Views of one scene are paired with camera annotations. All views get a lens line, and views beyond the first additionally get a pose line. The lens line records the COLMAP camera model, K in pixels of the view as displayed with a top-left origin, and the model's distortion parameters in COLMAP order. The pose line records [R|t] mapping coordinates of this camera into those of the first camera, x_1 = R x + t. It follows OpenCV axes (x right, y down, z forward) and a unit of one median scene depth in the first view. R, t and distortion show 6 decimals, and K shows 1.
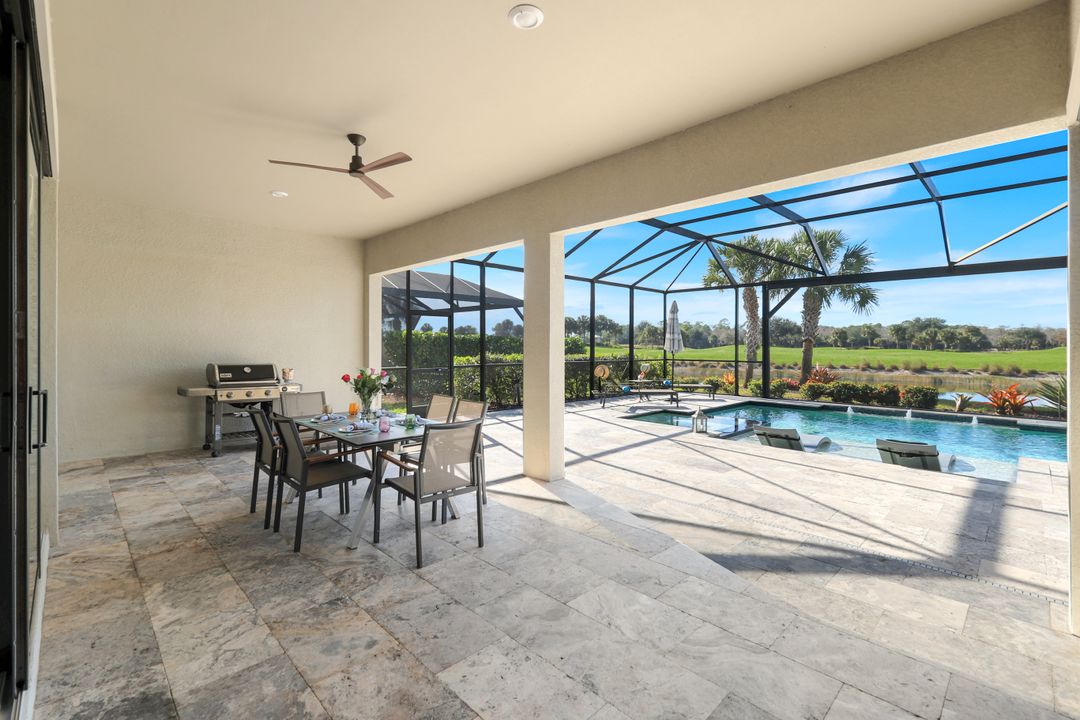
lens RADIAL K [[480.5, 0, 536.6], [0, 480.5, 341.7], [0, 0, 1]] dist [0.004232, -0.000319]
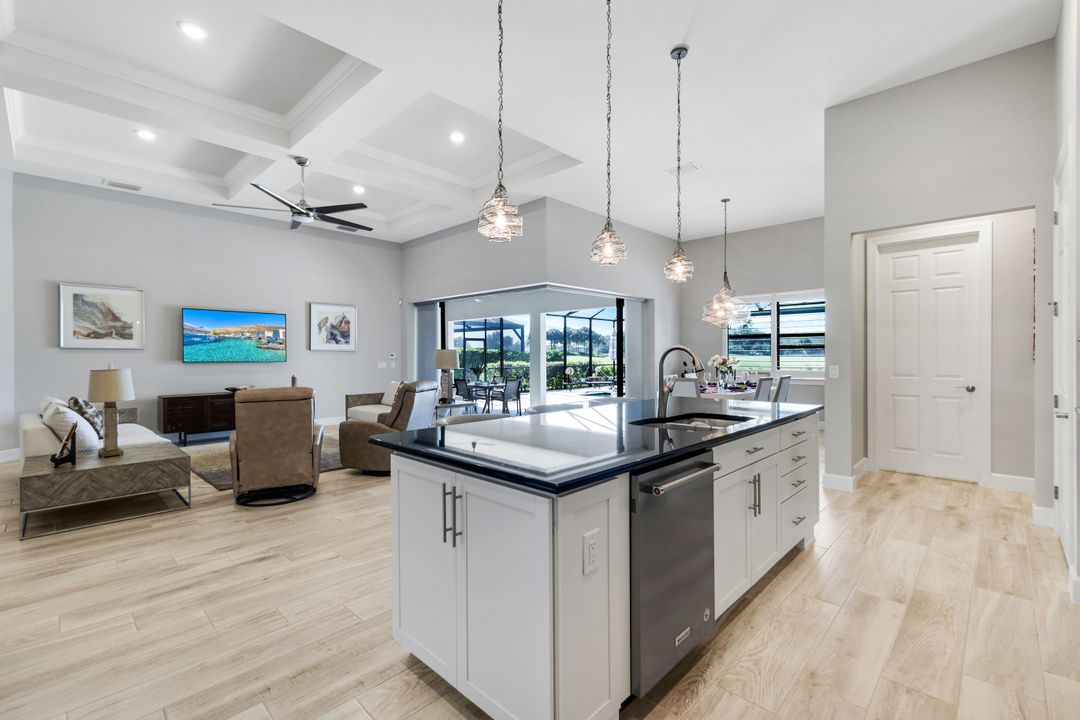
lens RADIAL K [[475.8, 0, 540.6], [0, 475.8, 358.1], [0, 0, 1]] dist [-0.001022, 0.001468]
pose [[0.999352, -0.007957, 0.035093, -0.023430], [0.007456, 0.999869, 0.014377, -0.008319], [-0.035202, -0.014106, 0.999281, -0.597889]]
